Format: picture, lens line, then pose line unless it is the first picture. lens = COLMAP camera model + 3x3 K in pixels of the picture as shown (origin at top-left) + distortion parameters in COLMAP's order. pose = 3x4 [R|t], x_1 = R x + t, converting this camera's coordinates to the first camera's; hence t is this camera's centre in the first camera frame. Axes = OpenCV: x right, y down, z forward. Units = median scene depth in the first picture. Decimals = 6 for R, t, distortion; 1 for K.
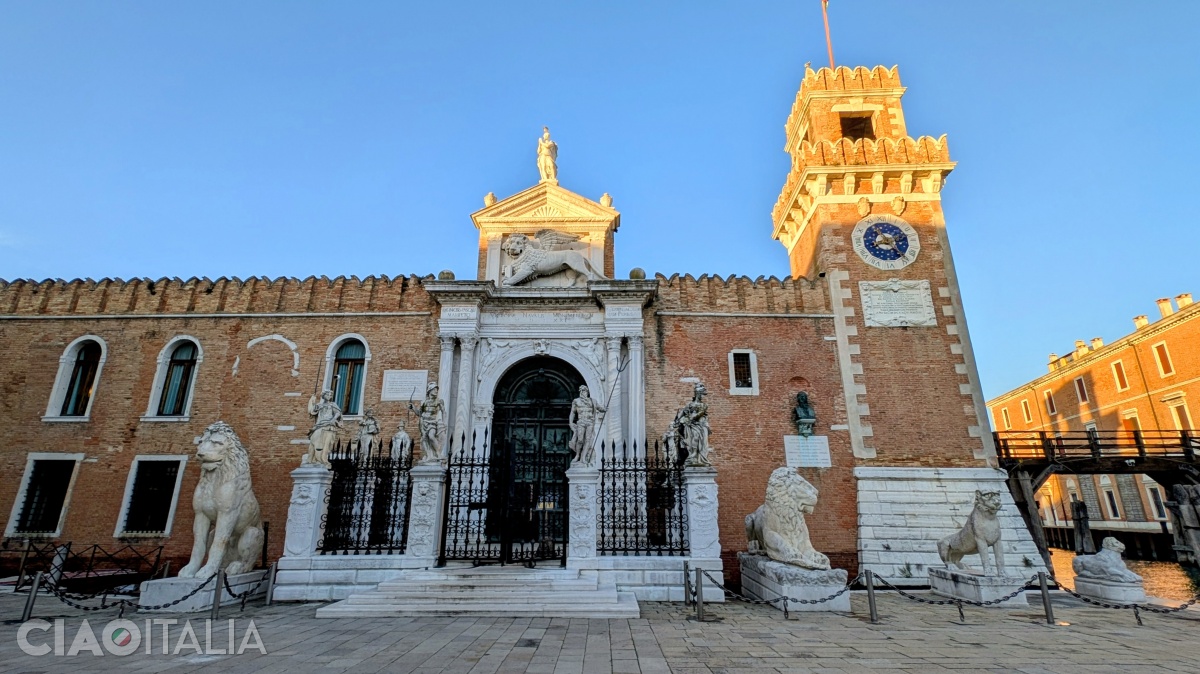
lens RADIAL K [[541.8, 0, 600.0], [0, 541.8, 337.0], [0, 0, 1]] dist [0.014584, -0.014178]
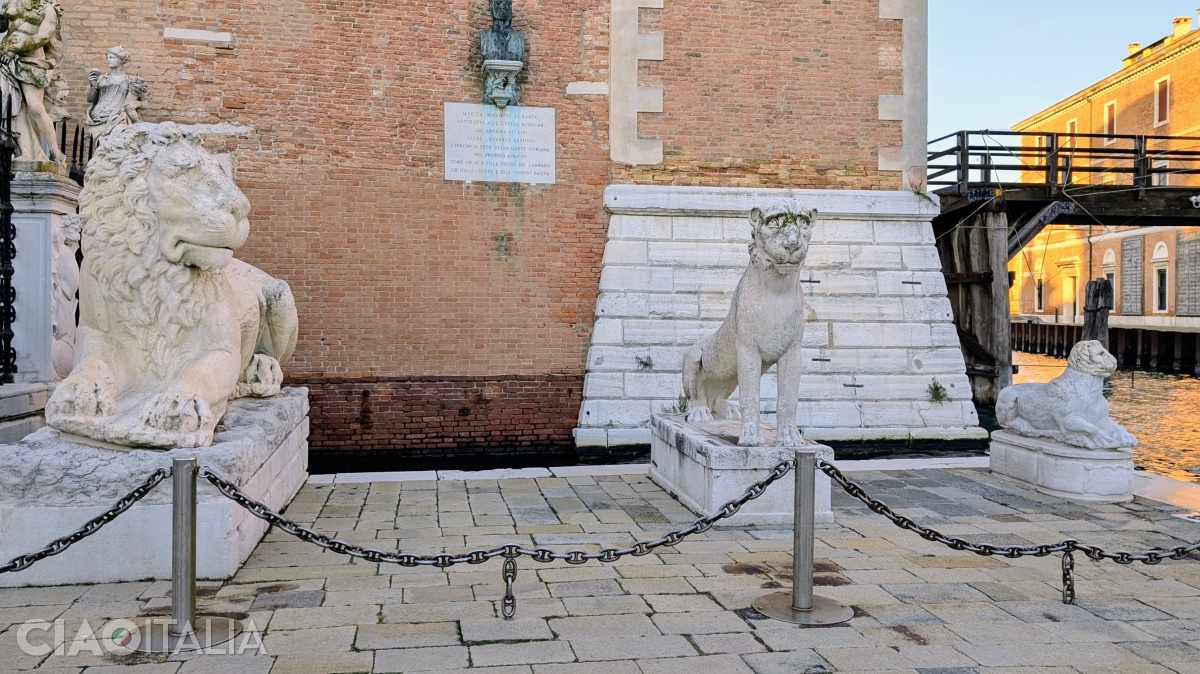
lens RADIAL K [[896.0, 0, 600.6], [0, 896.0, 319.6], [0, 0, 1]] dist [0.059271, -0.094765]
pose [[0.985317, -0.001797, 0.170723, 0.328288], [-0.052948, 0.947429, 0.315554, 0.114863], [-0.162315, -0.319960, 0.933423, 0.309566]]
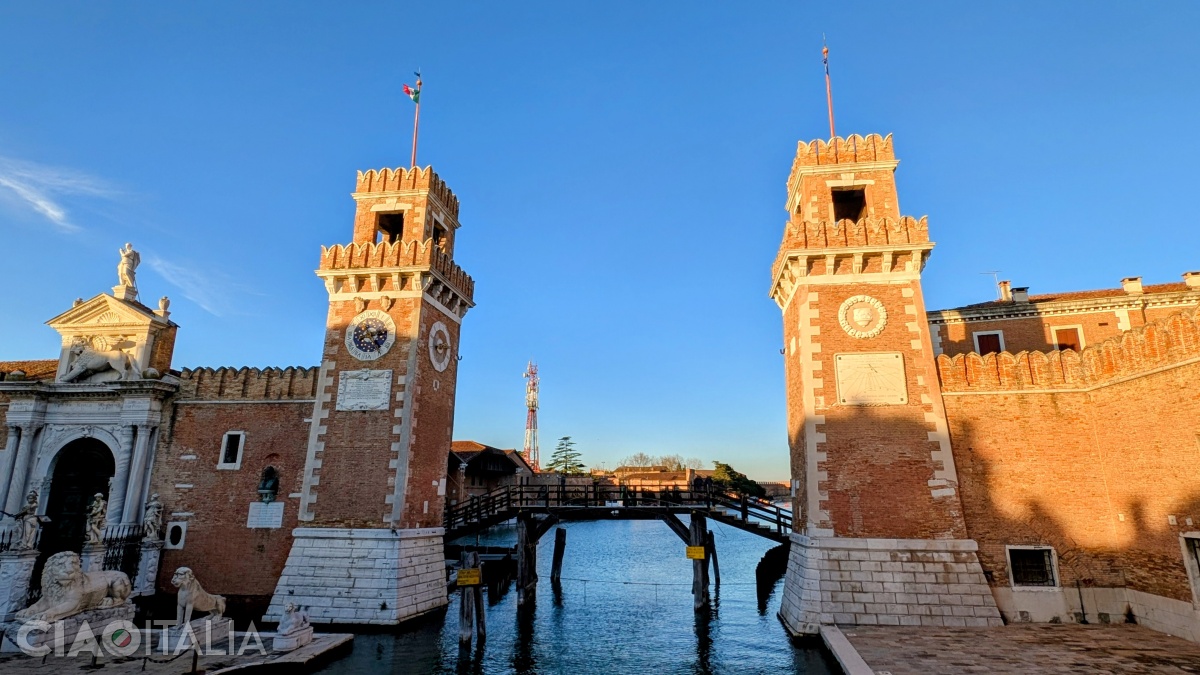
lens RADIAL K [[618.1, 0, 600.0], [0, 618.1, 337.5], [0, 0, 1]] dist [0.000687, -0.000650]
pose [[0.996147, -0.024743, -0.084135, 1.242285], [0.028565, 0.998600, 0.044528, -0.235295], [0.082915, -0.046760, 0.995459, -0.336684]]
